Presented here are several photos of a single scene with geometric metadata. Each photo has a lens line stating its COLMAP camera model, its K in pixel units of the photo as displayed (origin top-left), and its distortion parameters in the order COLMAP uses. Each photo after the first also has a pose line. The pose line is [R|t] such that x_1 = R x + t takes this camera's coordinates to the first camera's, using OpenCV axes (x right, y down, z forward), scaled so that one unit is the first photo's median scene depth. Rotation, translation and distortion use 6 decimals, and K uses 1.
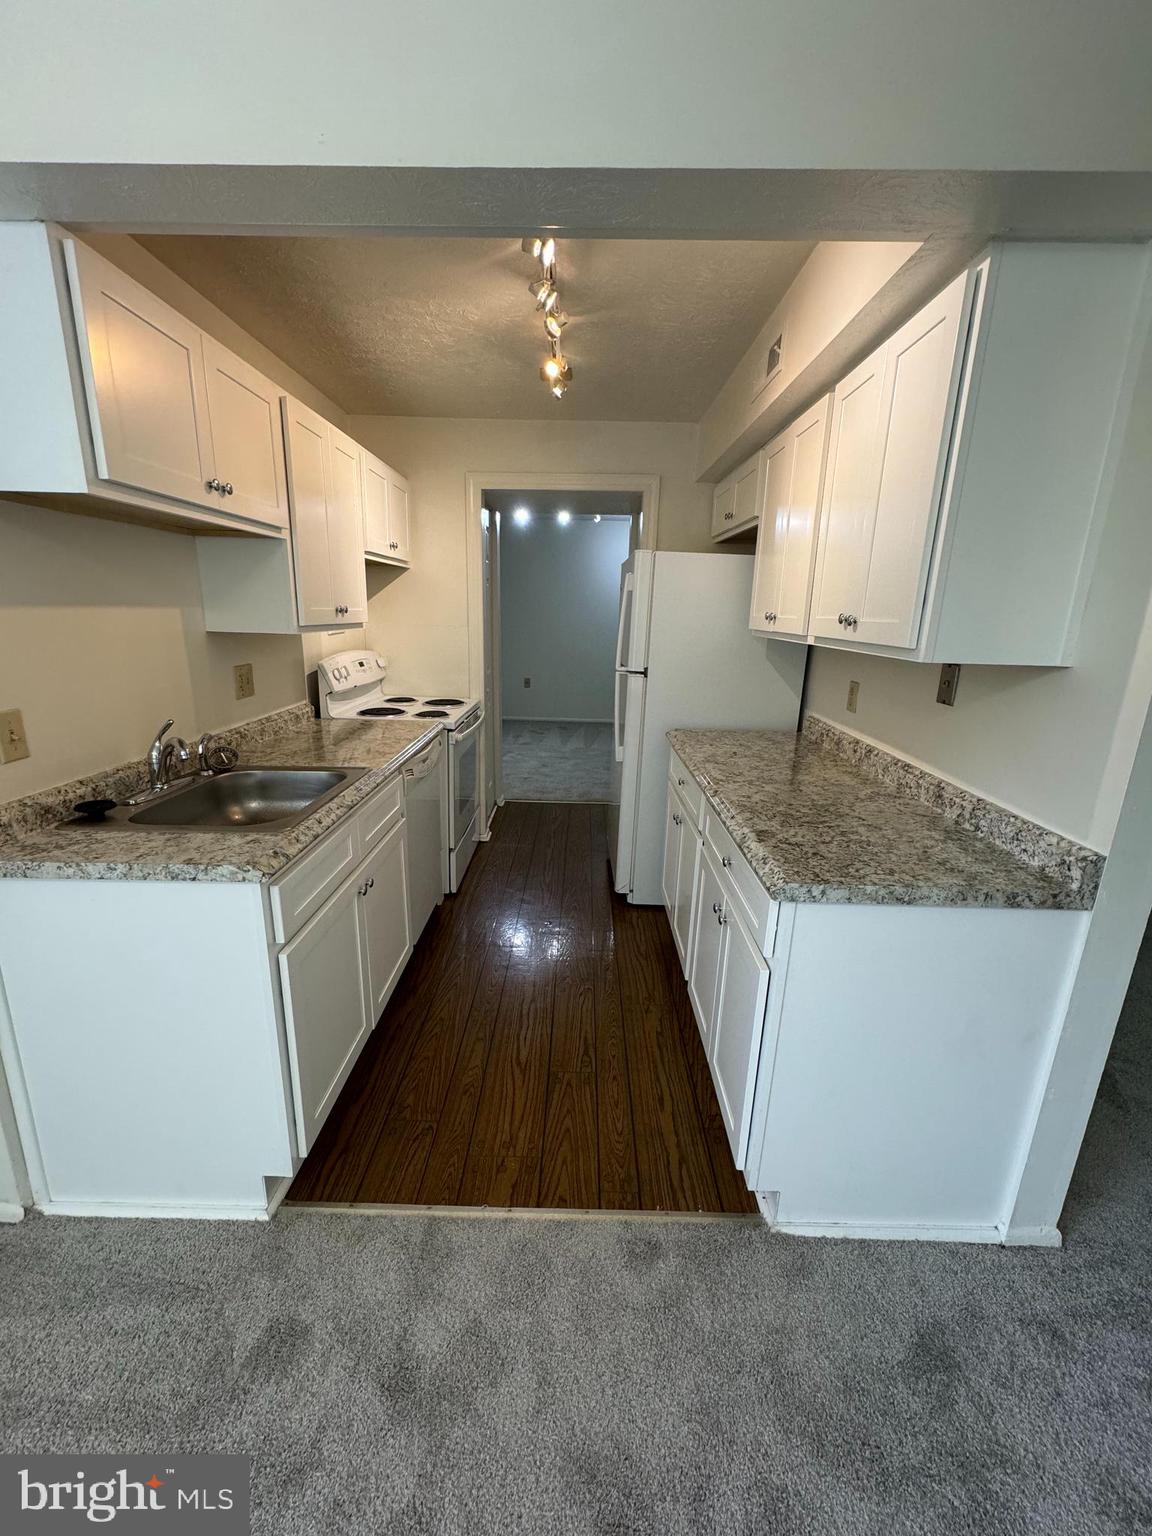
lens RADIAL K [[610.3, 0, 576.9], [0, 610.3, 769.3], [0, 0, 1]] dist [-0.003309, 0.001070]
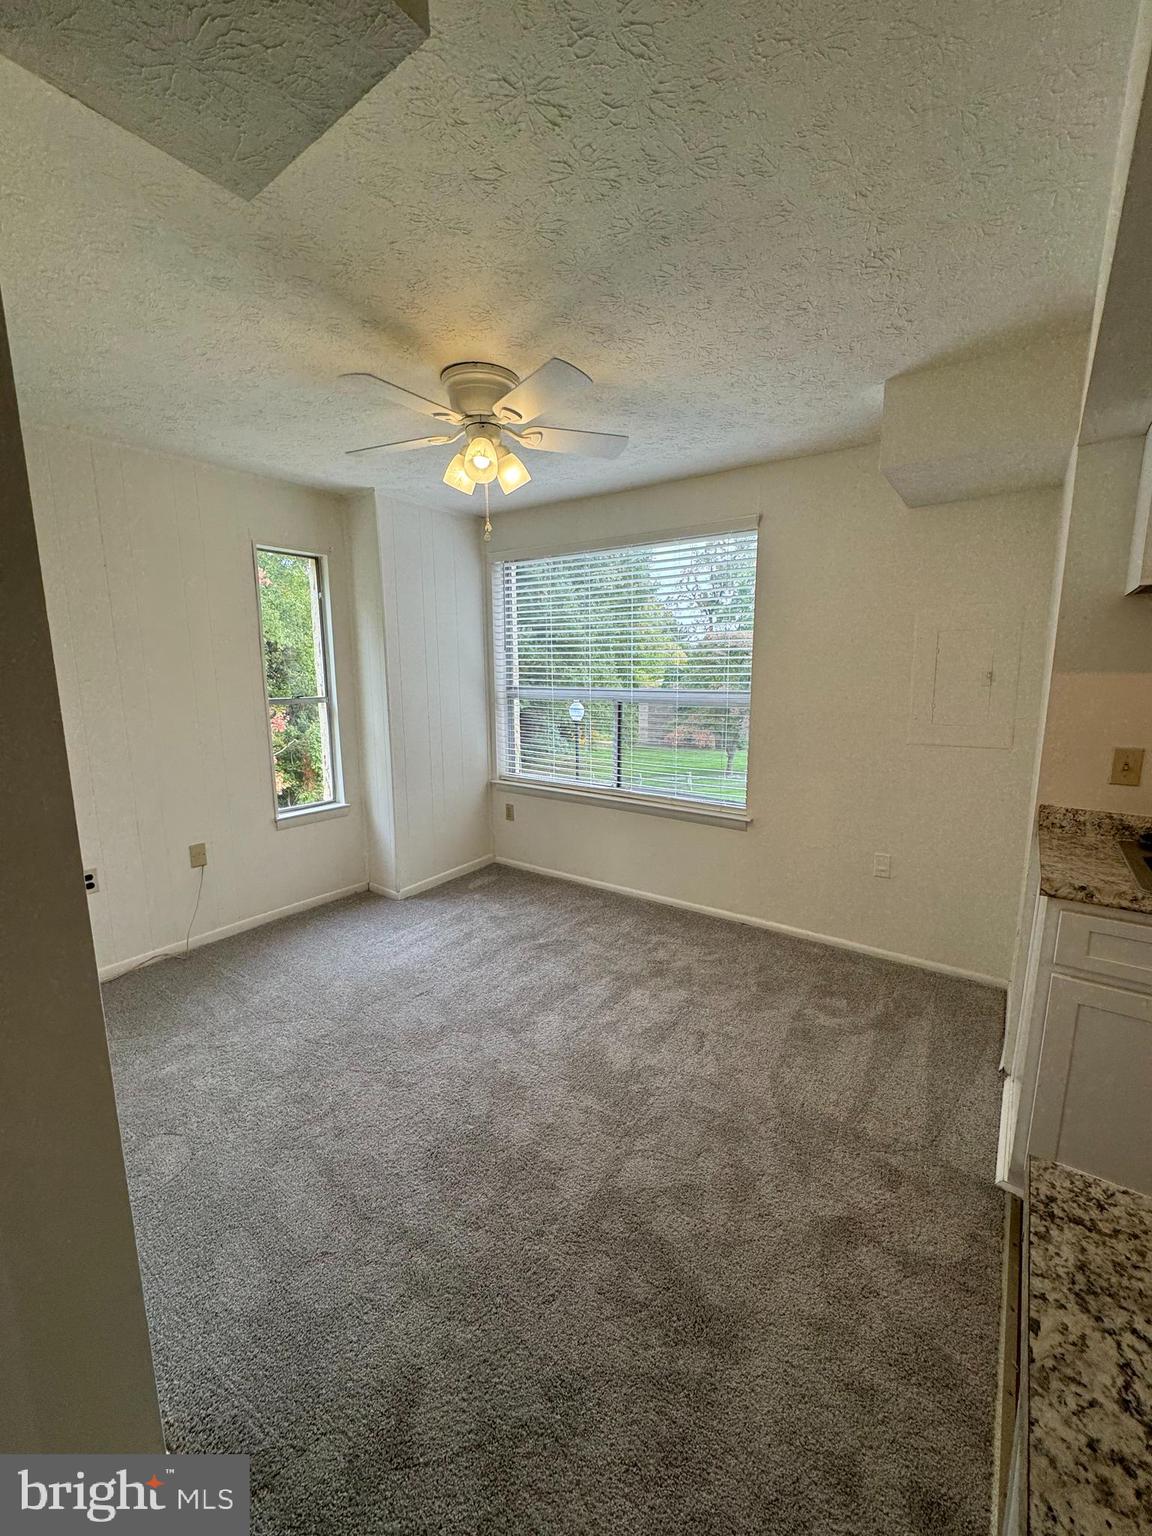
lens RADIAL K [[610.3, 0, 579.7], [0, 610.3, 772.7], [0, 0, 1]] dist [-0.003309, 0.001070]
pose [[-0.585585, 0.113981, -0.802558, 0.609504], [-0.211750, 0.934179, 0.287177, -0.123146], [0.782466, 0.338108, -0.522906, 0.543184]]
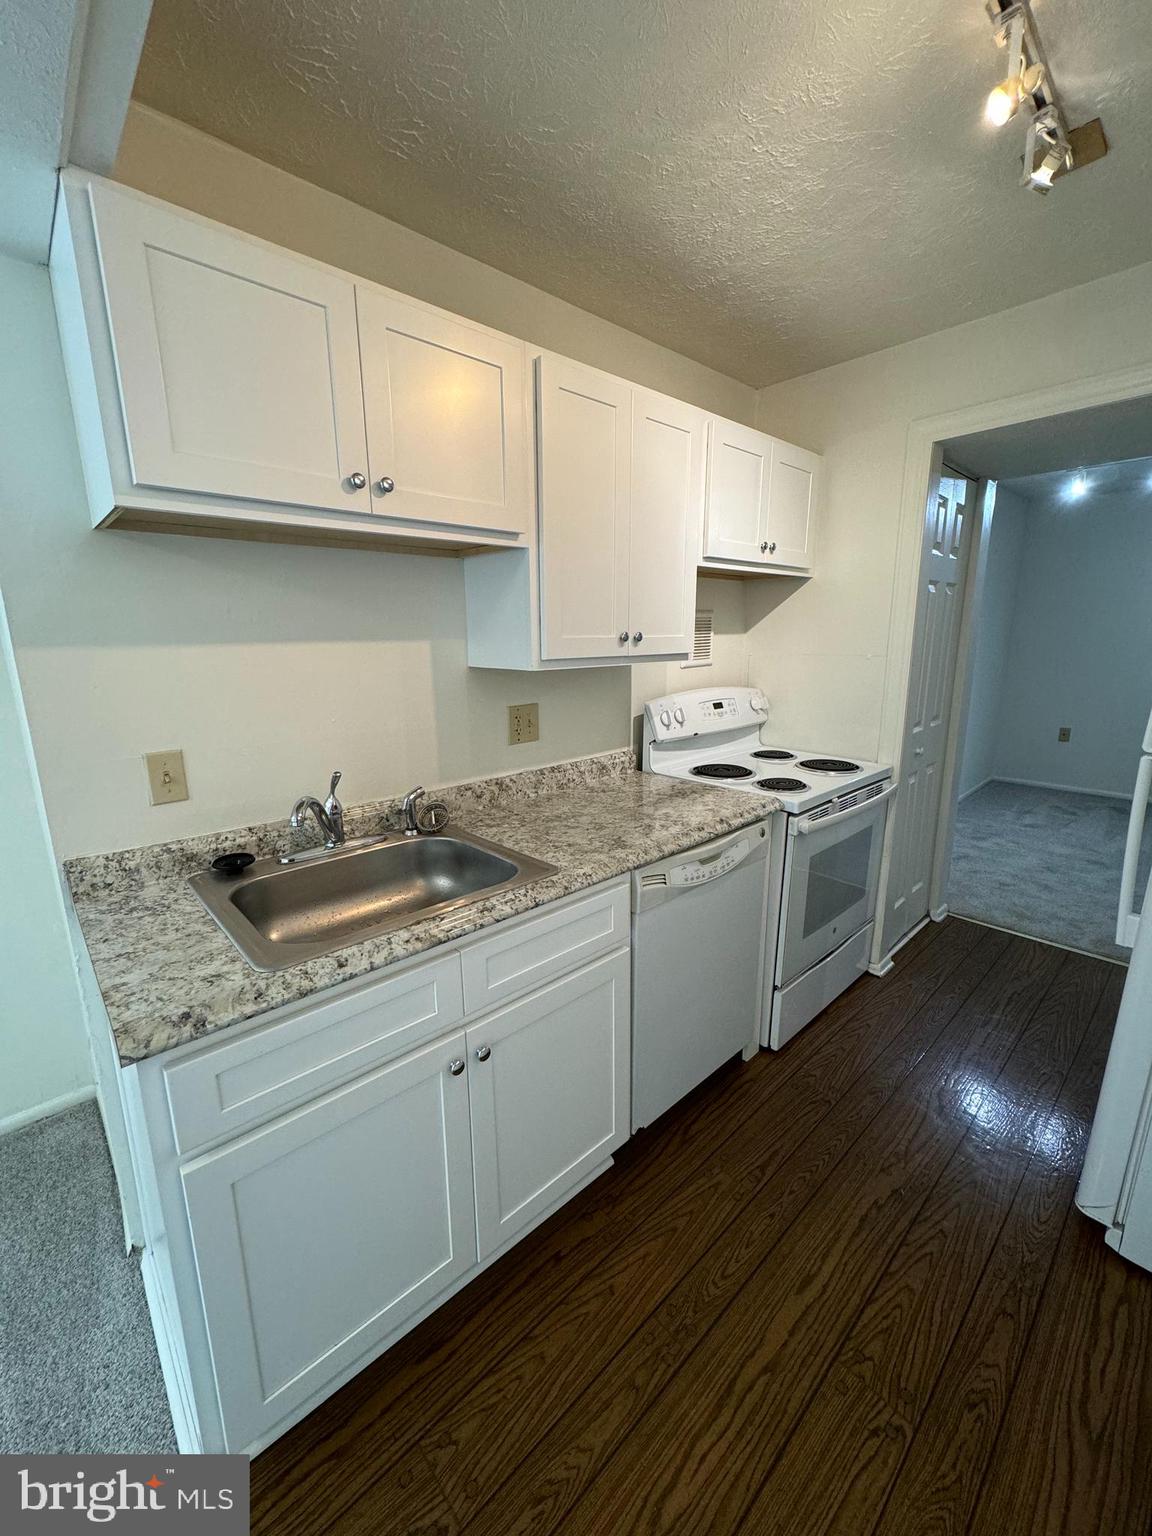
lens RADIAL K [[610.3, 0, 576.0], [0, 610.3, 768.1], [0, 0, 1]] dist [-0.003309, 0.001070]
pose [[0.684865, 0.125337, -0.717810, 0.149547], [-0.156800, 0.987367, 0.022801, -0.138004], [0.711600, 0.096937, 0.695866, 0.560136]]
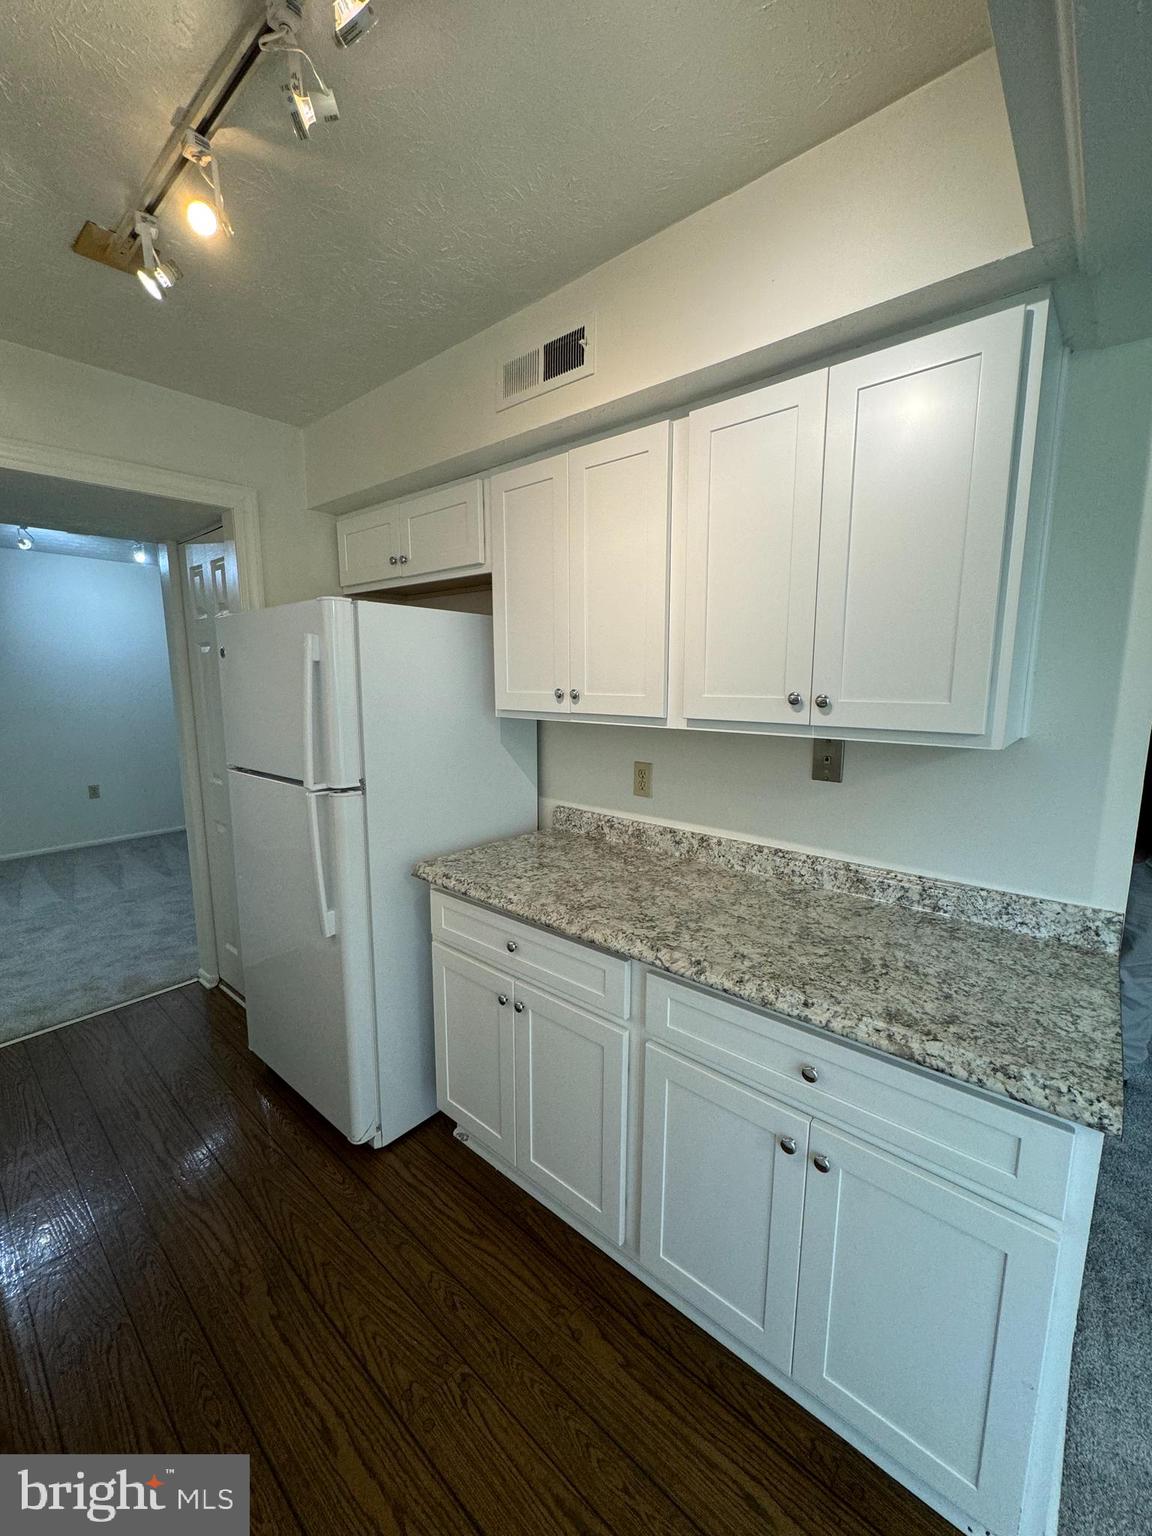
lens RADIAL K [[610.3, 0, 577.8], [0, 610.3, 767.7], [0, 0, 1]] dist [-0.003309, 0.001070]
pose [[0.648644, -0.141540, 0.747815, -0.303458], [0.211920, 0.977286, 0.001156, -0.188308], [-0.730993, 0.157727, 0.663906, 0.593186]]
